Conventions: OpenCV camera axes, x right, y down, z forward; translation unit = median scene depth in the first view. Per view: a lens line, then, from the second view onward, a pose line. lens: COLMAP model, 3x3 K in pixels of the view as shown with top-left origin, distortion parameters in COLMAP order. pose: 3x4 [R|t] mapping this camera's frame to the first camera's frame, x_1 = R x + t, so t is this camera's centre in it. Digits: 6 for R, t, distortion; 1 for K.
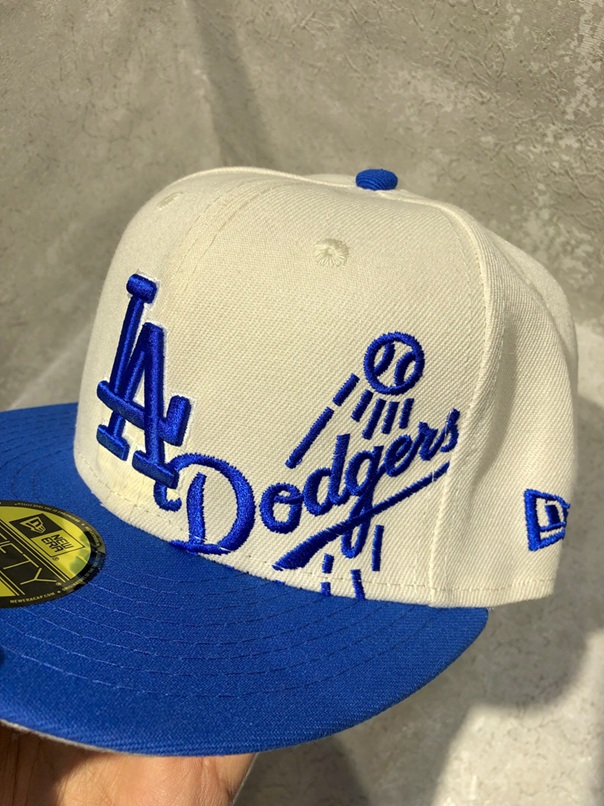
lens RADIAL K [[680.2, 0, 297.5], [0, 680.2, 399.3], [0, 0, 1]] dist [-0.009410, -0.006023]
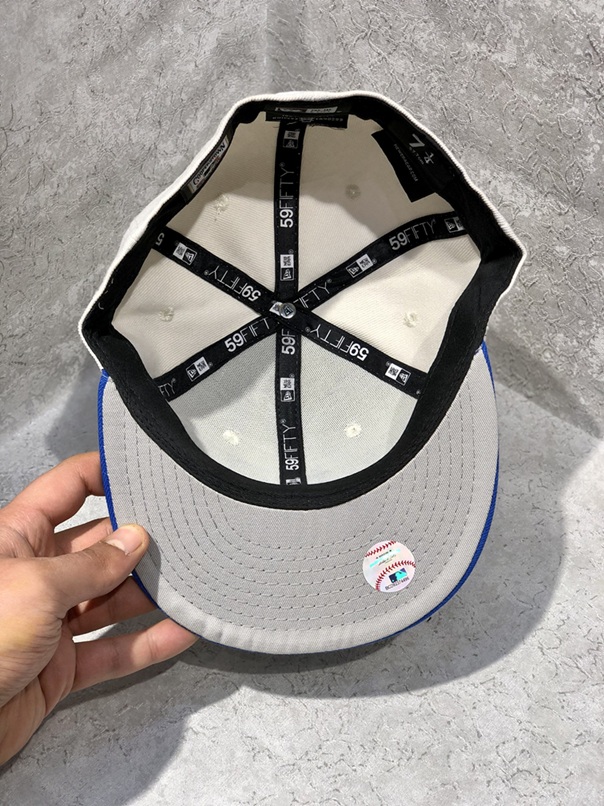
lens RADIAL K [[1219.5, 0, 300.0], [0, 1219.5, 404.5], [0, 0, 1]] dist [-0.037093, 0.000000]
pose [[0.986693, 0.155709, 0.046813, -0.135751], [-0.143025, 0.968131, -0.205589, 0.240799], [-0.077333, 0.196158, 0.977518, -0.622884]]
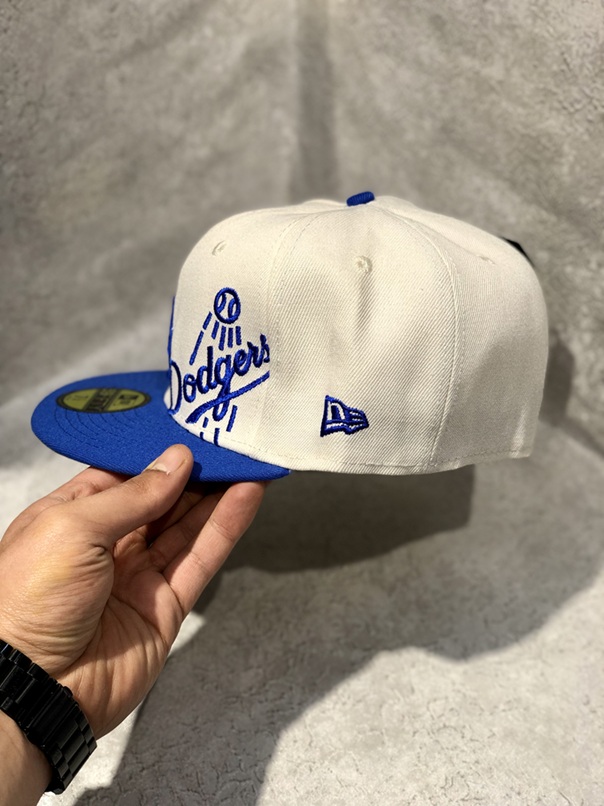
lens RADIAL K [[1219.5, 0, 304.9], [0, 1219.5, 412.2], [0, 0, 1]] dist [-0.037093, 0.000000]
pose [[0.969155, 0.242486, -0.044034, 0.063172], [-0.246122, 0.943040, -0.223827, 0.346252], [-0.012749, 0.227761, 0.973634, -0.748951]]
